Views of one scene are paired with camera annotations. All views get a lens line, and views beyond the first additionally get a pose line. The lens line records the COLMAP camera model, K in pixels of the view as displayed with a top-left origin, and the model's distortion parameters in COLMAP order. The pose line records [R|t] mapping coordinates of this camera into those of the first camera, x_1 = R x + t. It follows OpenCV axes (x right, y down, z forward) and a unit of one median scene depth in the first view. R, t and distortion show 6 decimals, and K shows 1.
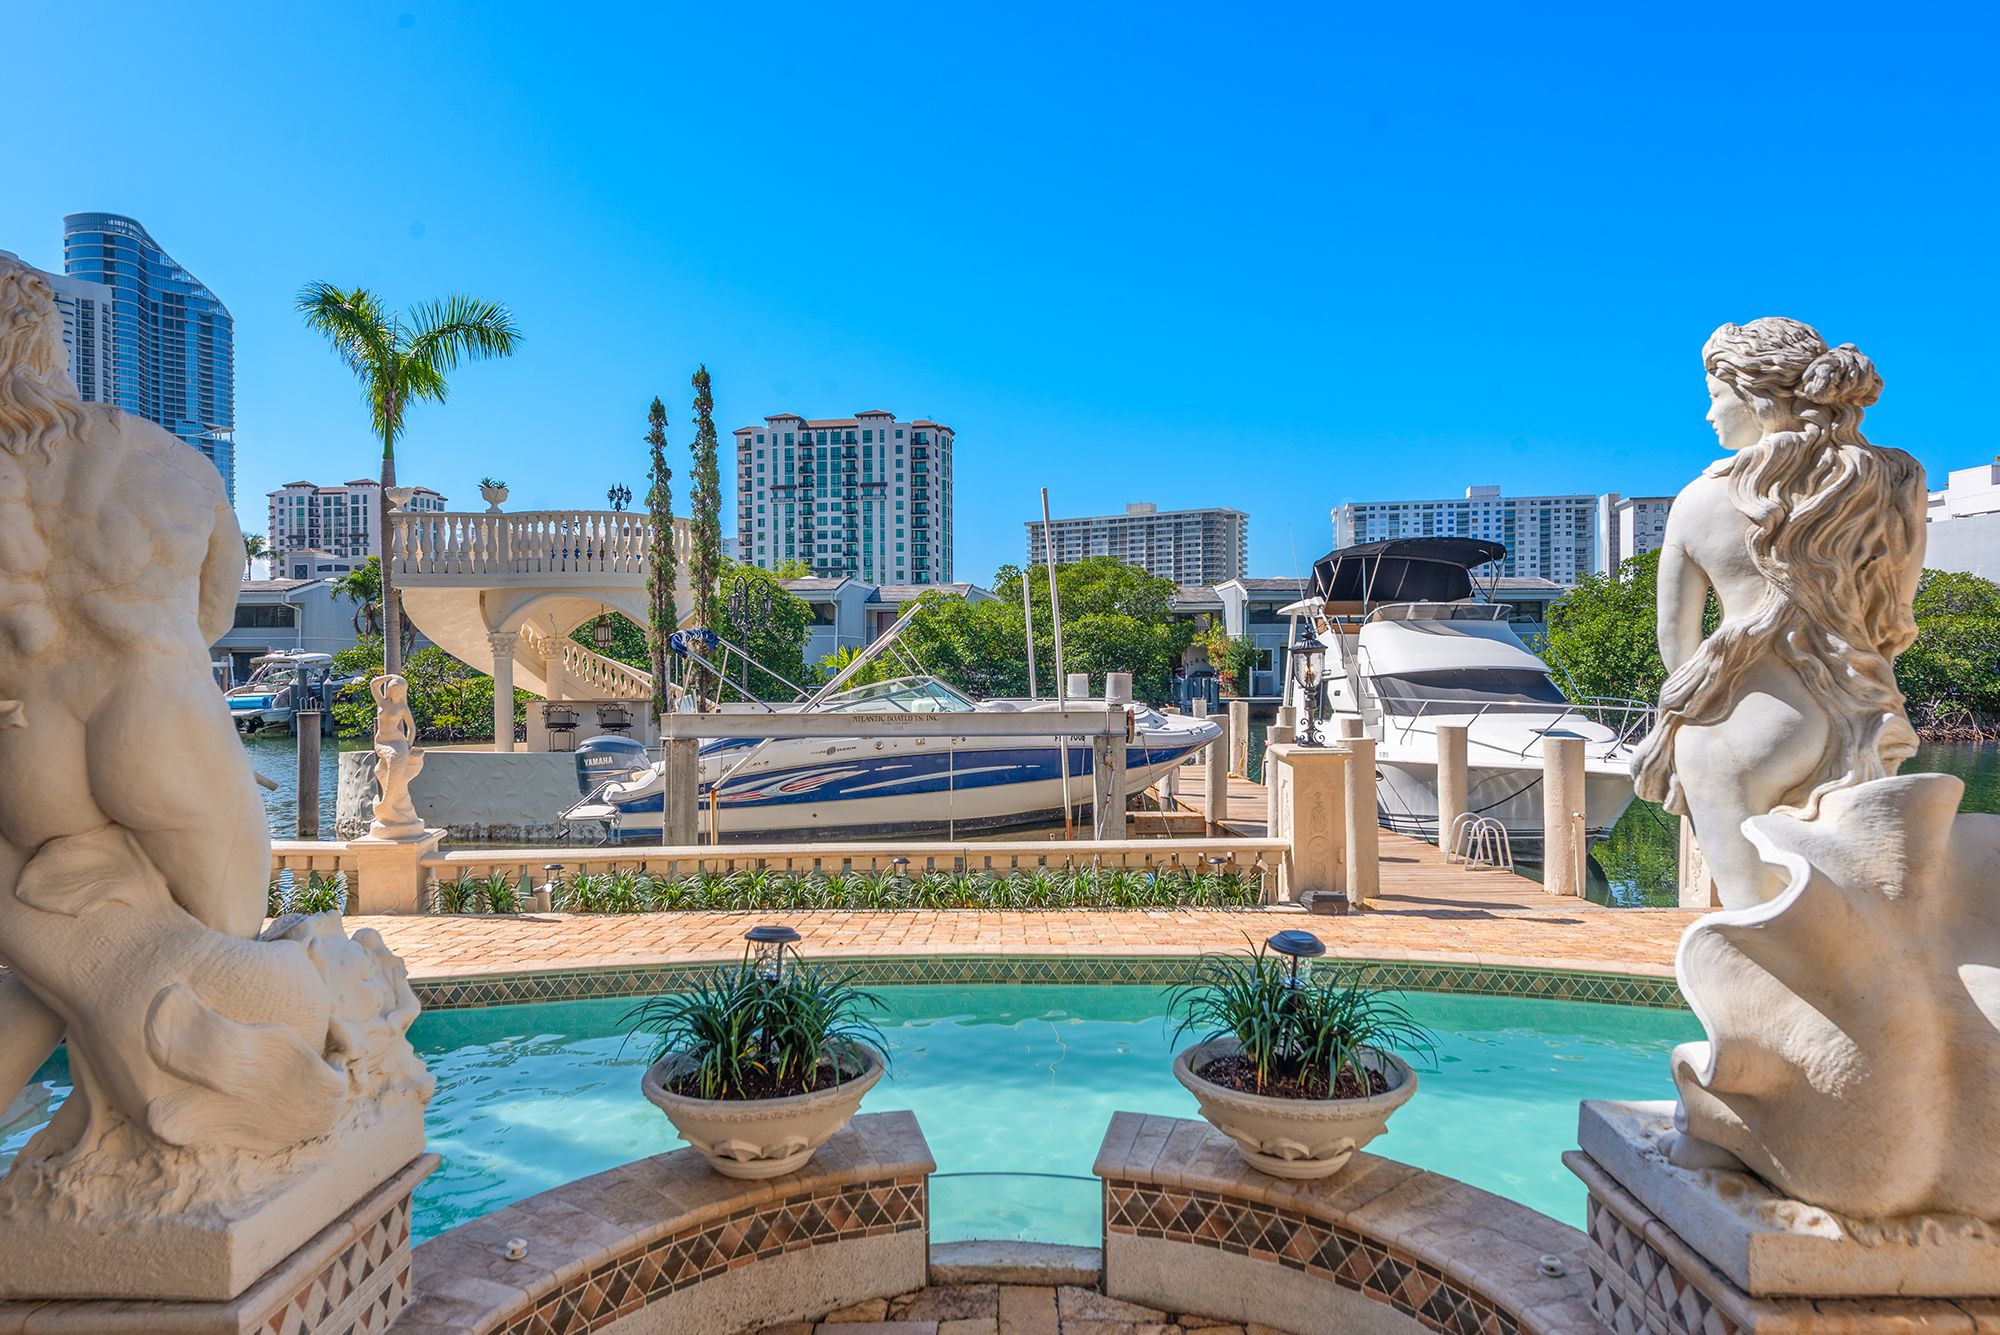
lens RADIAL K [[1256.0, 0, 1000.0], [0, 1256.0, 667.5], [0, 0, 1]] dist [0.002659, -0.004015]
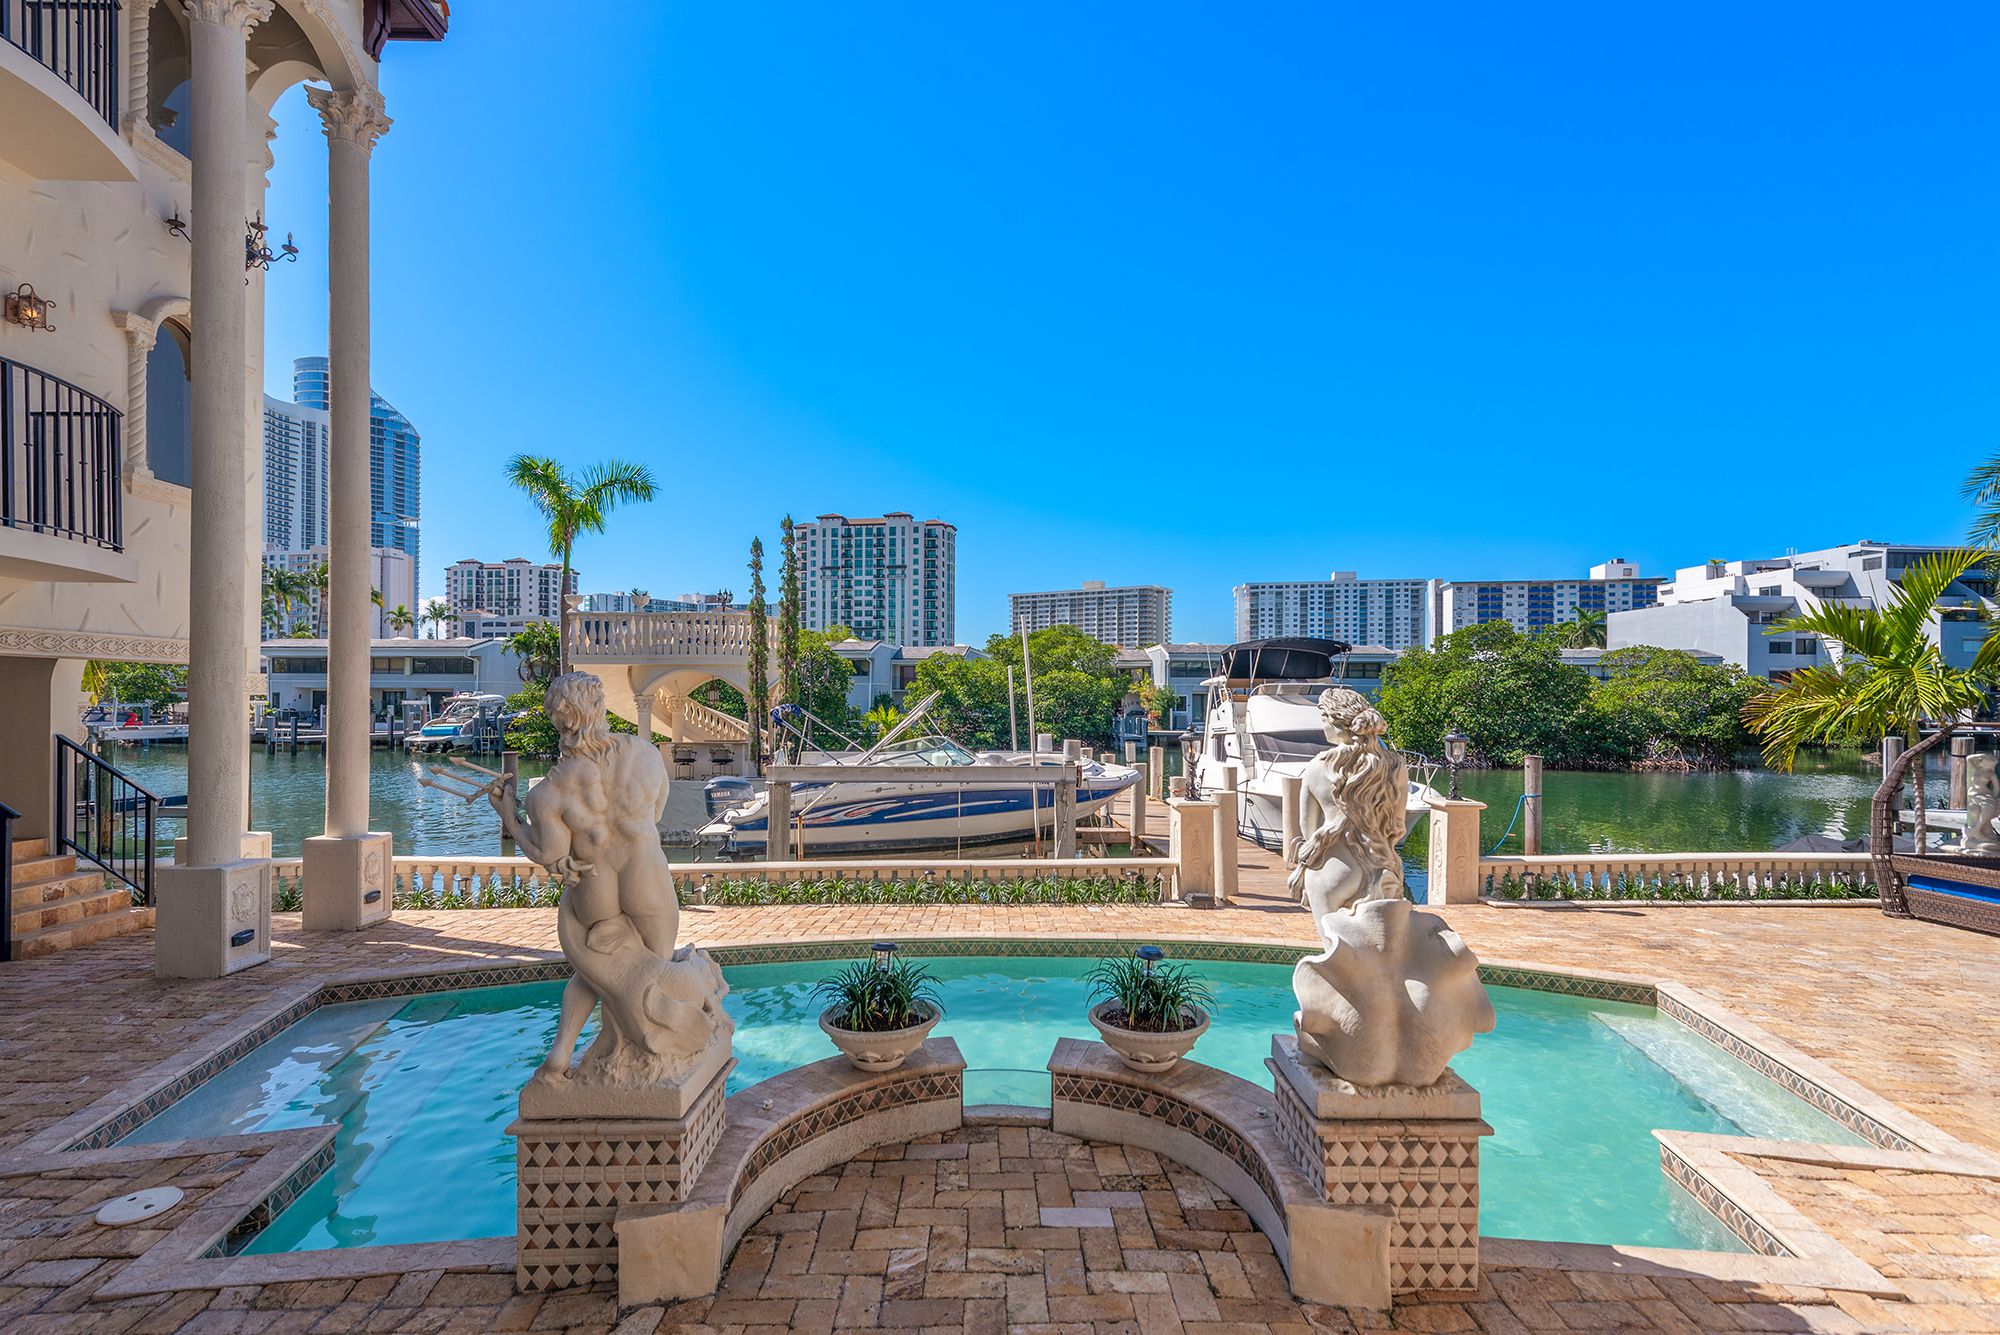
lens RADIAL K [[916.7, 0, 1001.3], [0, 916.7, 691.7], [0, 0, 1]] dist [0.001680, 0.000359]
pose [[0.999878, 0.008424, 0.013150, -0.020979], [-0.008220, 0.999846, -0.015524, -0.165253], [-0.013279, 0.015414, 0.999793, -0.442474]]
